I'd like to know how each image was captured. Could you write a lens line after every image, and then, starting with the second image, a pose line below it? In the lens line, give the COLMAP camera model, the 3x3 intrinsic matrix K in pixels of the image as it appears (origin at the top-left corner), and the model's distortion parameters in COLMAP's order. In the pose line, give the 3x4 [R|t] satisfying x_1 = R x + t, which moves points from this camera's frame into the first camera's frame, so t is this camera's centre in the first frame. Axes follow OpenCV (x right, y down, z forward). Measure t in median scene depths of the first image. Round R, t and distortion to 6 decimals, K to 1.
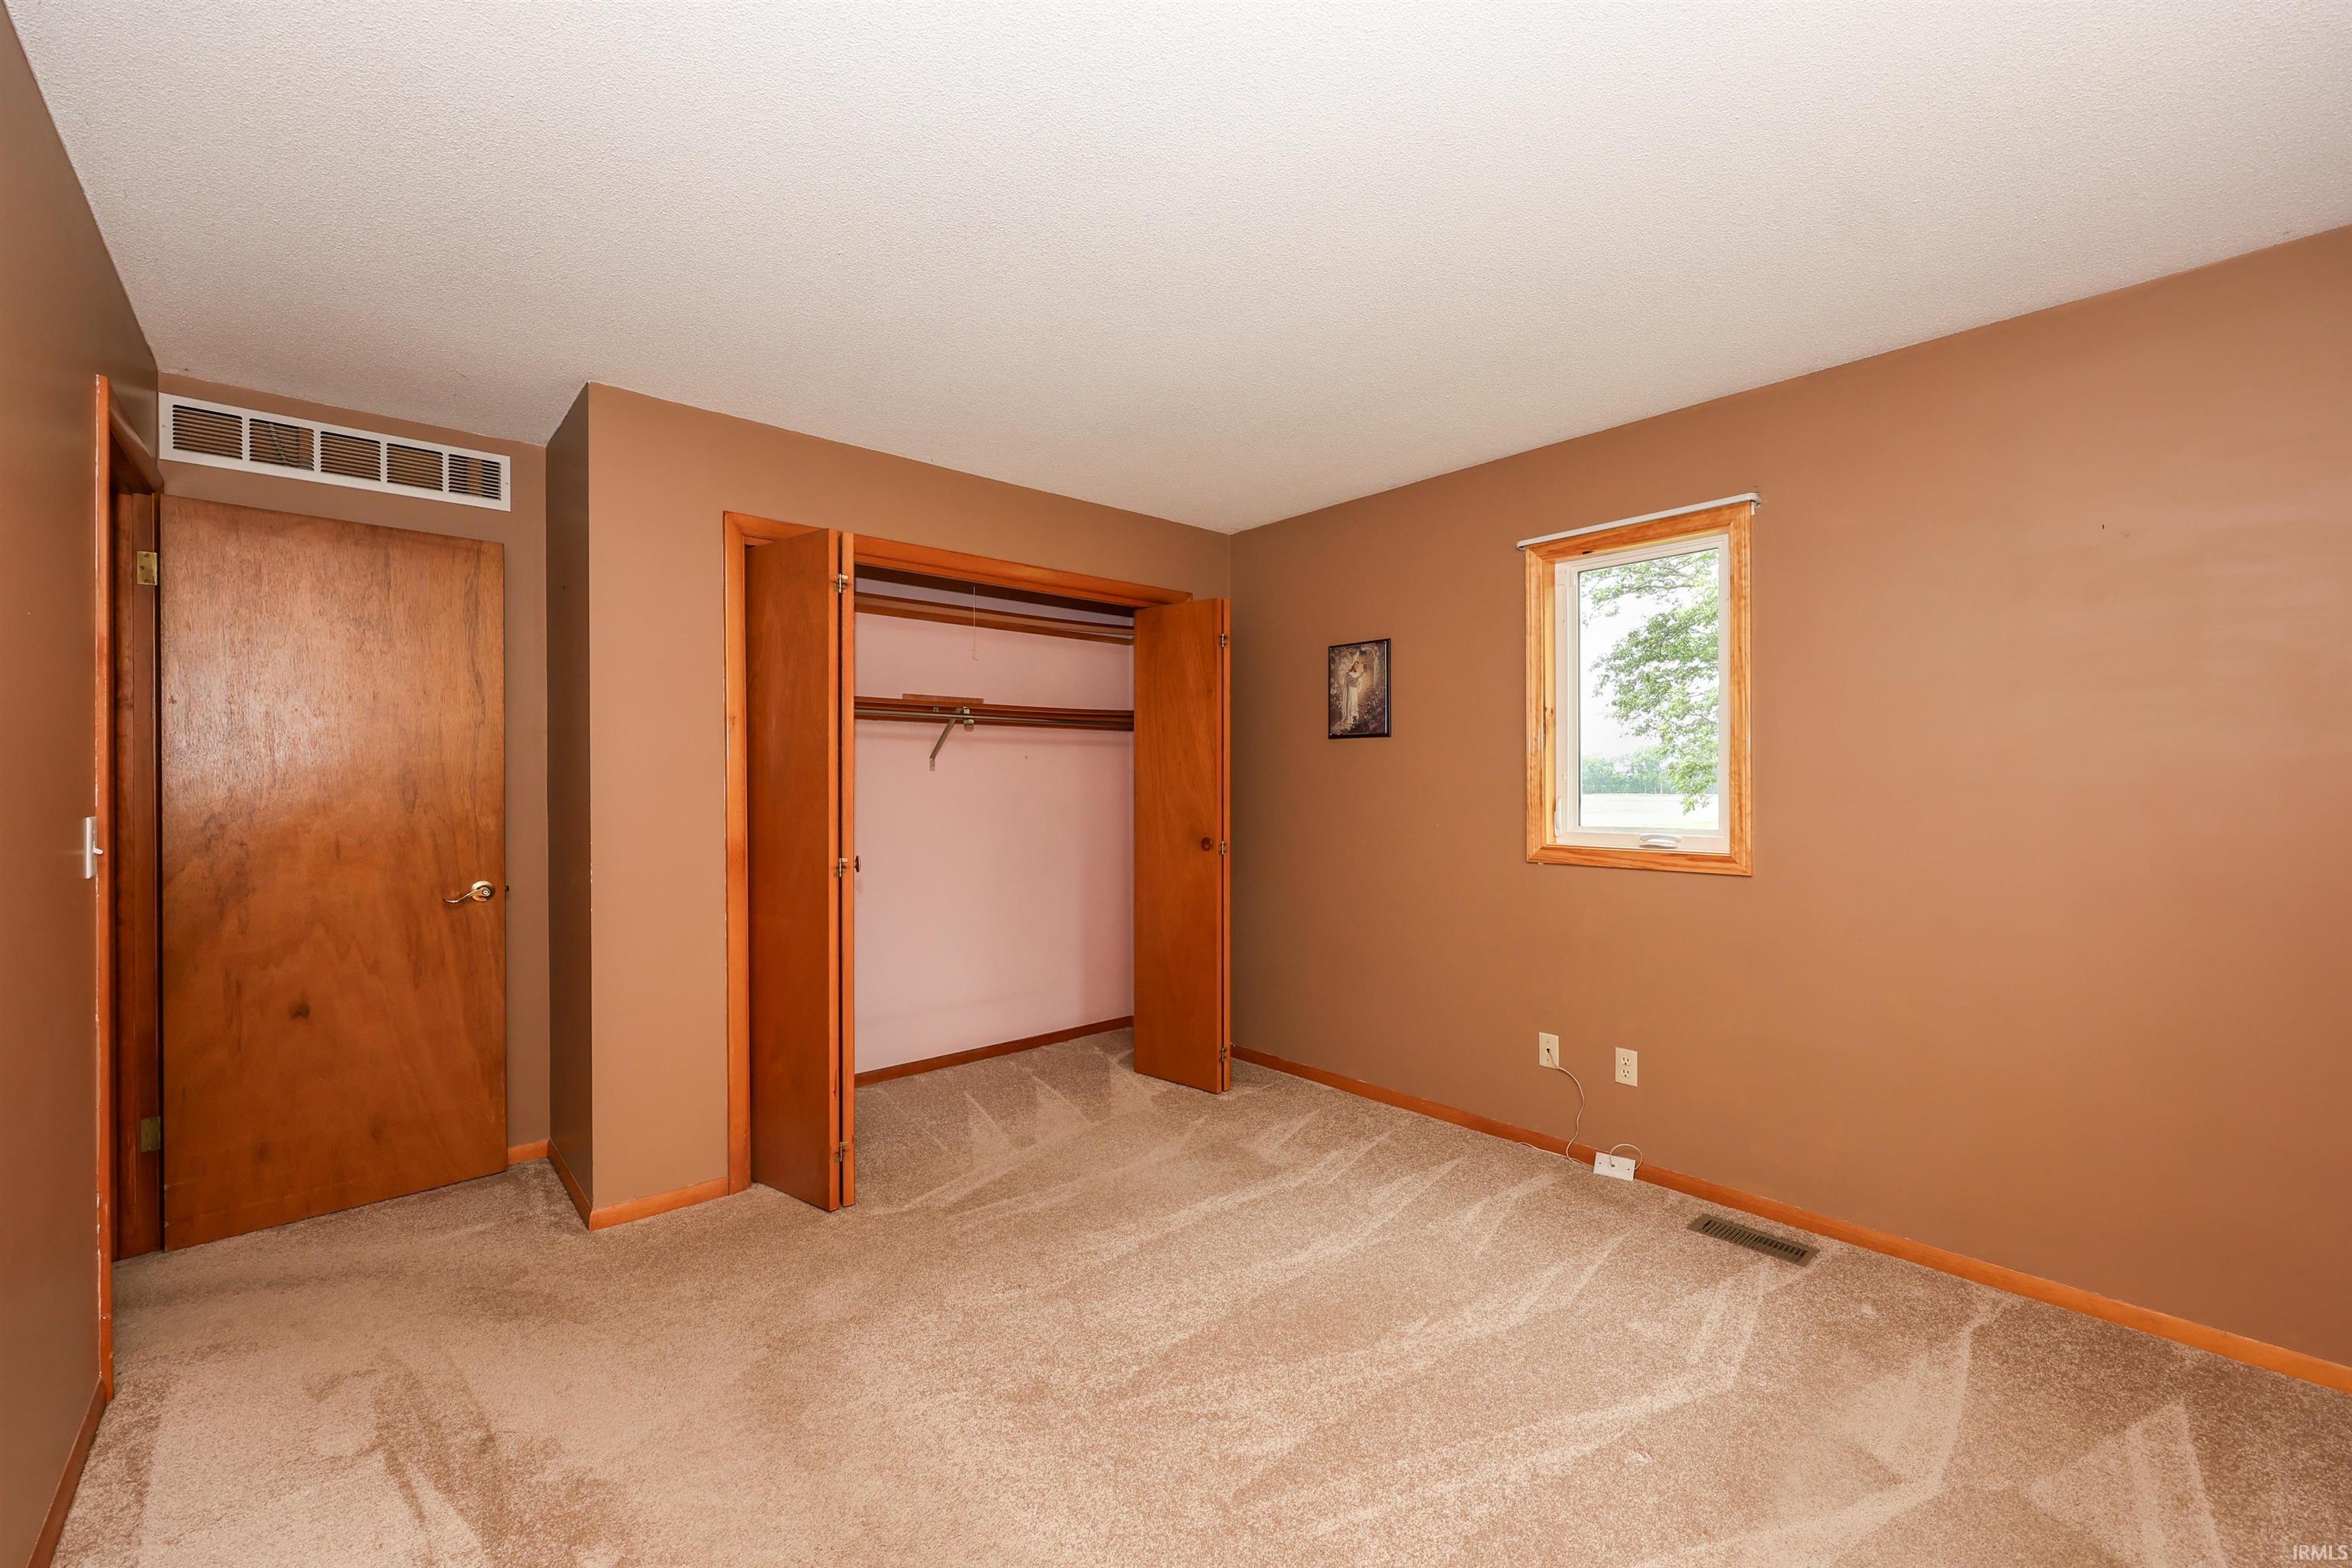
lens RADIAL K [[955.4, 0, 1175.3], [0, 955.4, 778.2], [0, 0, 1]] dist [0.001900, 0.000248]
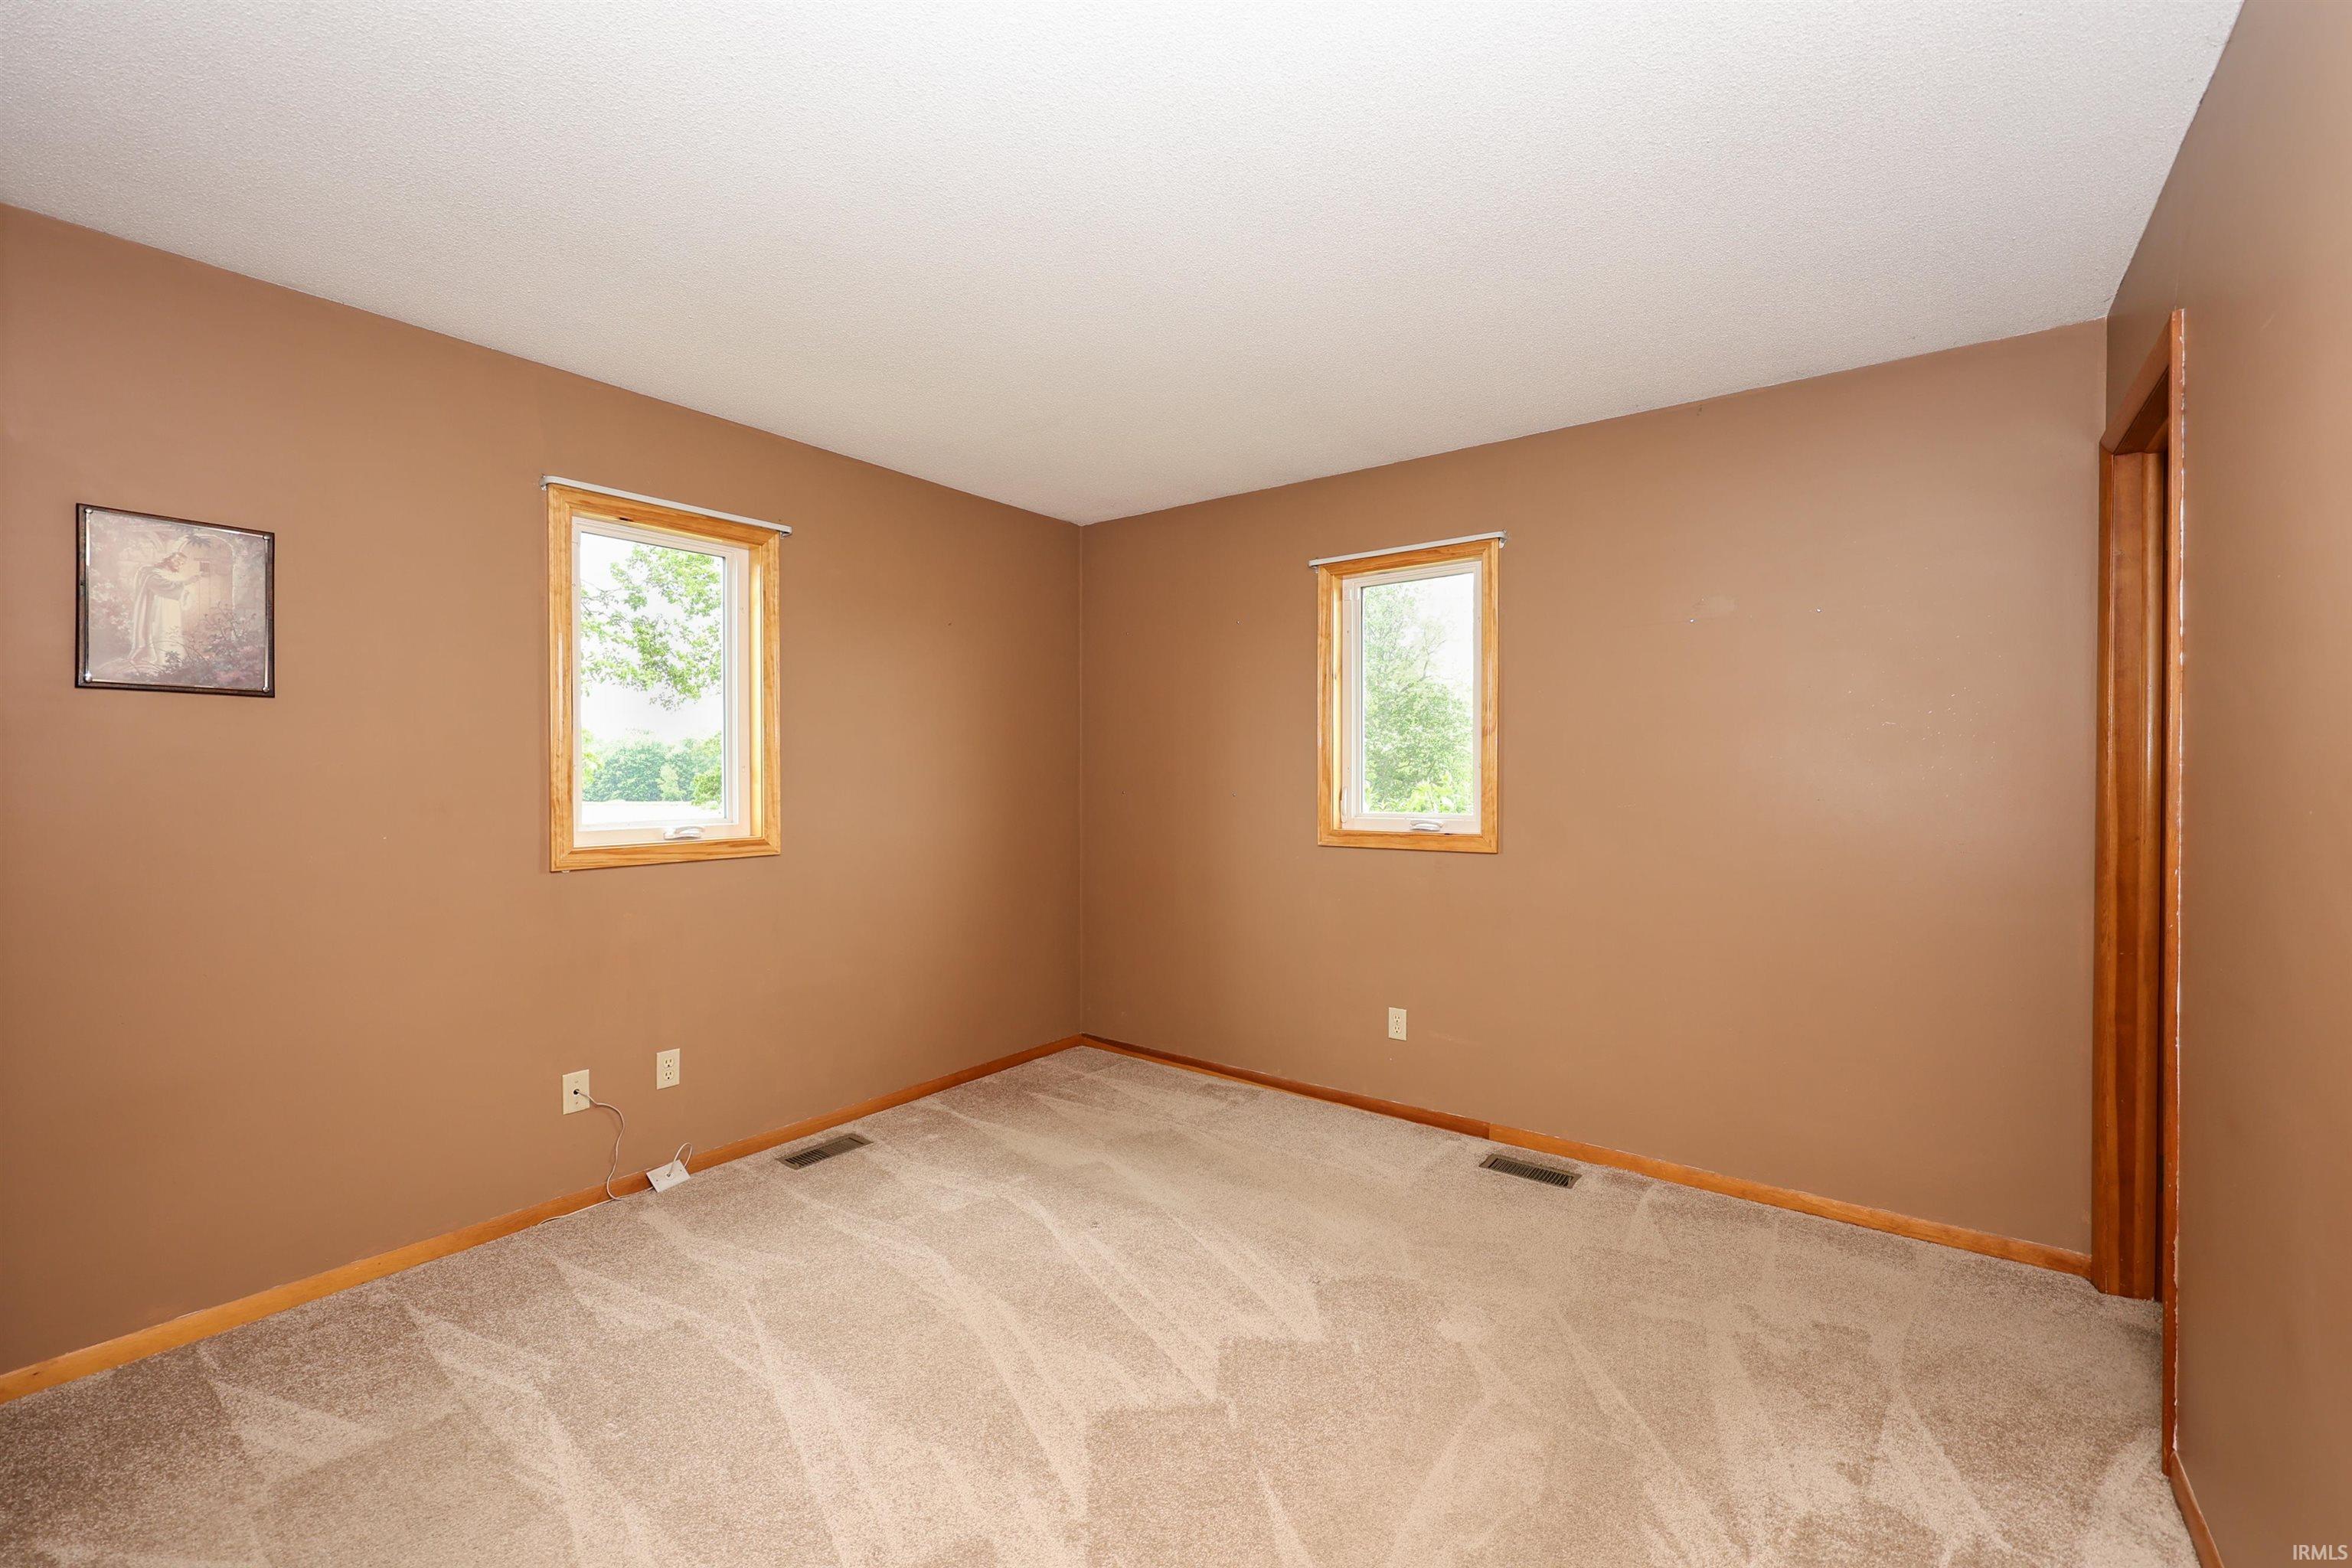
lens RADIAL K [[955.4, 0, 1187.8], [0, 955.4, 785.4], [0, 0, 1]] dist [0.001900, 0.000248]
pose [[-0.197045, -0.006965, 0.980370, -0.570809], [0.000496, 0.999974, 0.007204, 0.008830], [-0.980394, 0.001906, -0.197036, 0.668418]]
